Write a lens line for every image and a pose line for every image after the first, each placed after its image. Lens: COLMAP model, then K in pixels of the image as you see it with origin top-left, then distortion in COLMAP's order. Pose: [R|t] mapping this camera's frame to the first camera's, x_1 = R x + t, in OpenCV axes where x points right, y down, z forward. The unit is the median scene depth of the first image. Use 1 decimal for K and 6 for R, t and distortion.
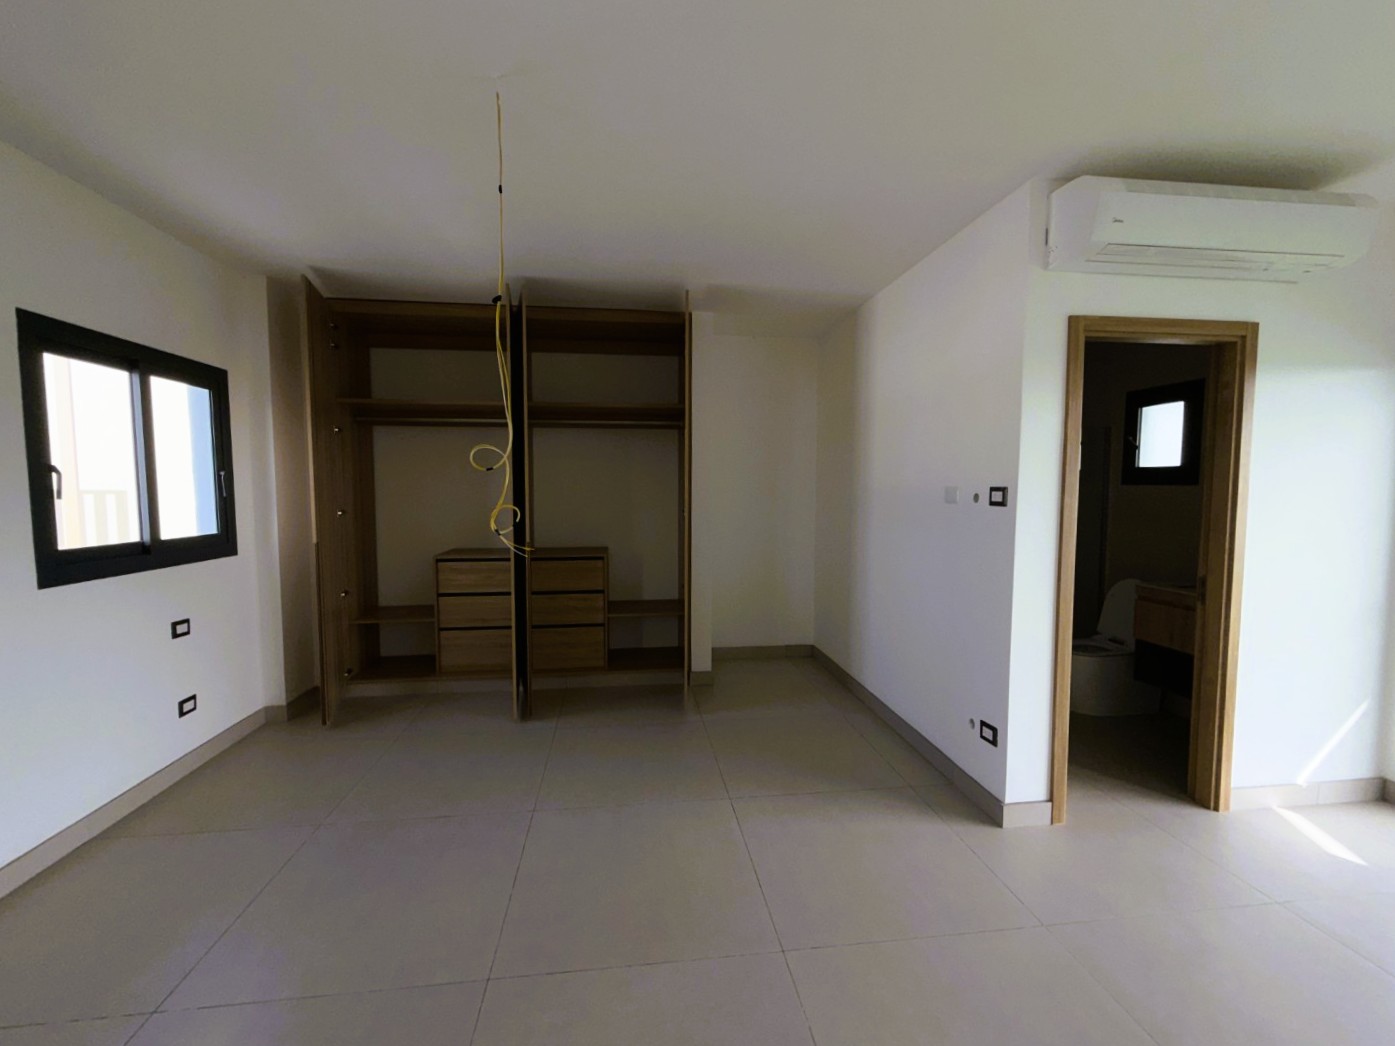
lens RADIAL K [[581.2, 0, 697.5], [0, 581.2, 523.0], [0, 0, 1]] dist [0.000043, 0.000004]
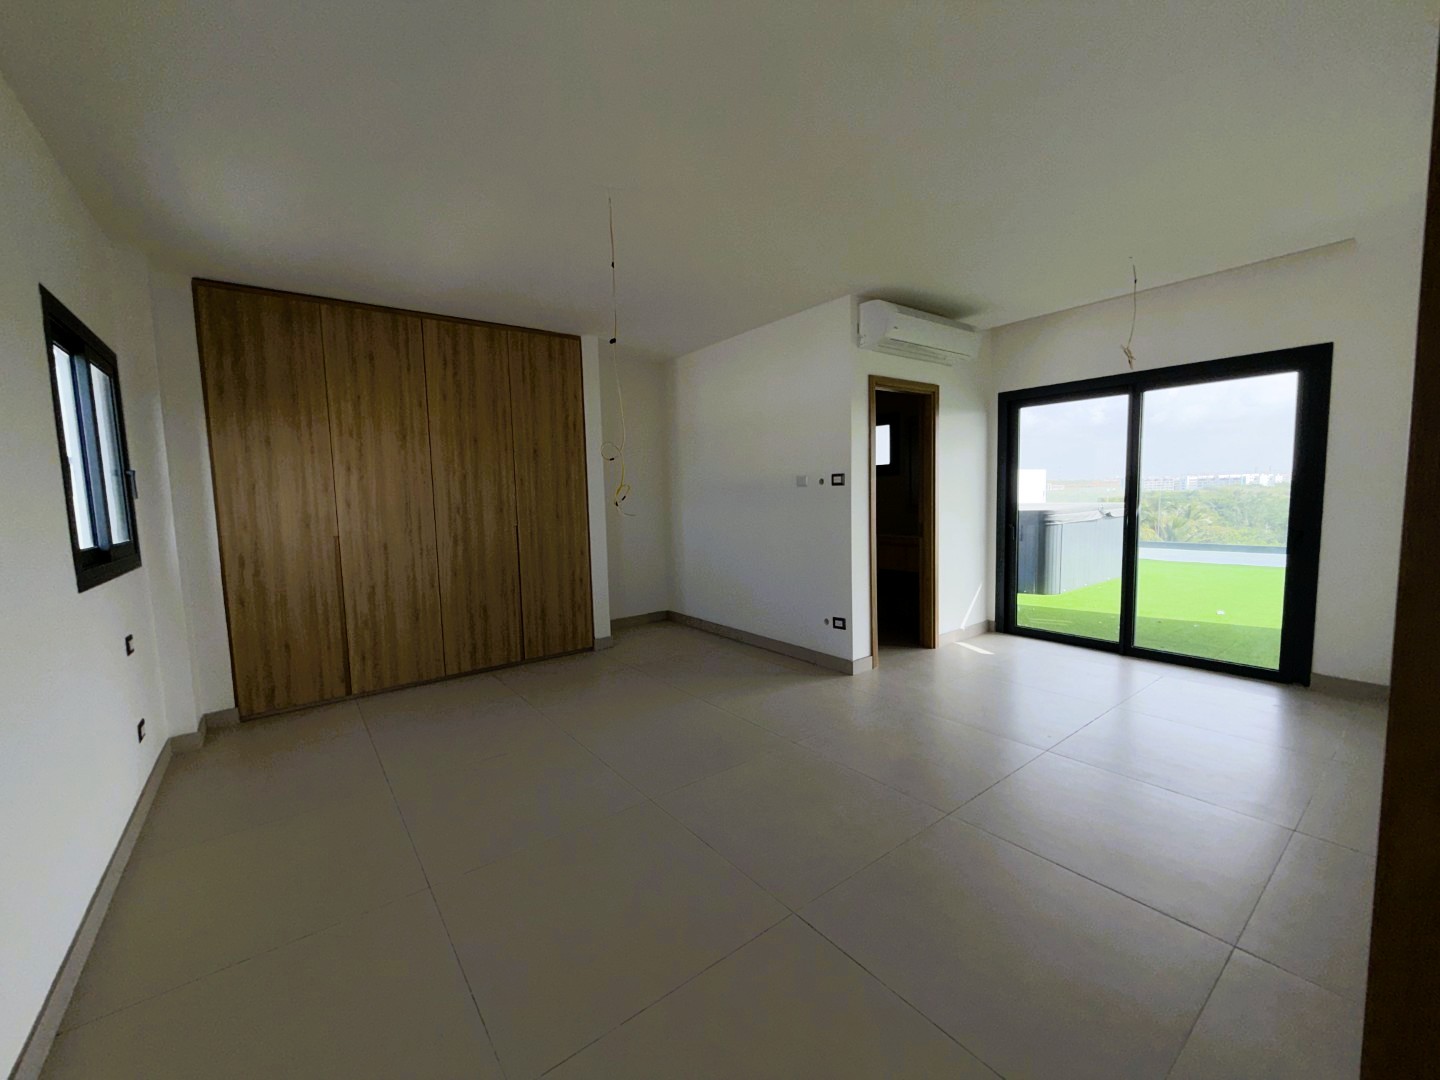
lens RADIAL K [[574.3, 0, 724.2], [0, 574.3, 536.6], [0, 0, 1]] dist [-0.000660, 0.000044]
pose [[0.861983, -0.066038, 0.502617, -0.578307], [0.062089, 0.997767, 0.024613, 0.054402], [-0.503120, 0.009991, 0.864159, -0.245135]]
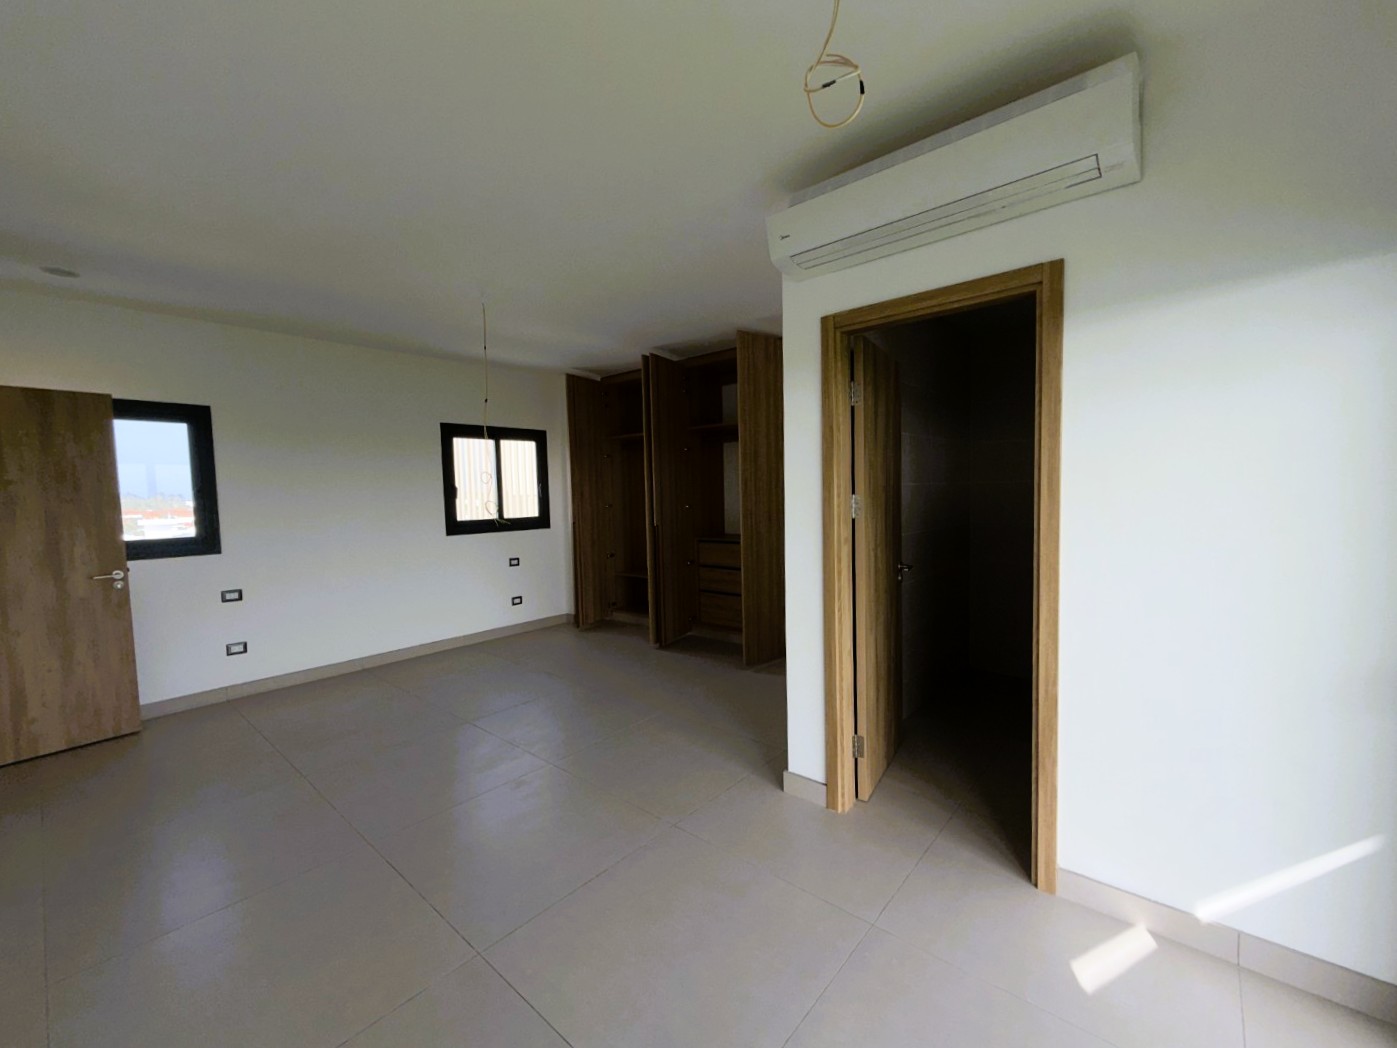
lens RADIAL K [[587.8, 0, 698.5], [0, 587.8, 524.0], [0, 0, 1]] dist [0.000344, 0.000118]
pose [[0.663831, 0.025964, -0.747432, 1.167697], [-0.021204, 0.999649, 0.015893, 0.001483], [0.747582, 0.005298, 0.664149, 0.123070]]
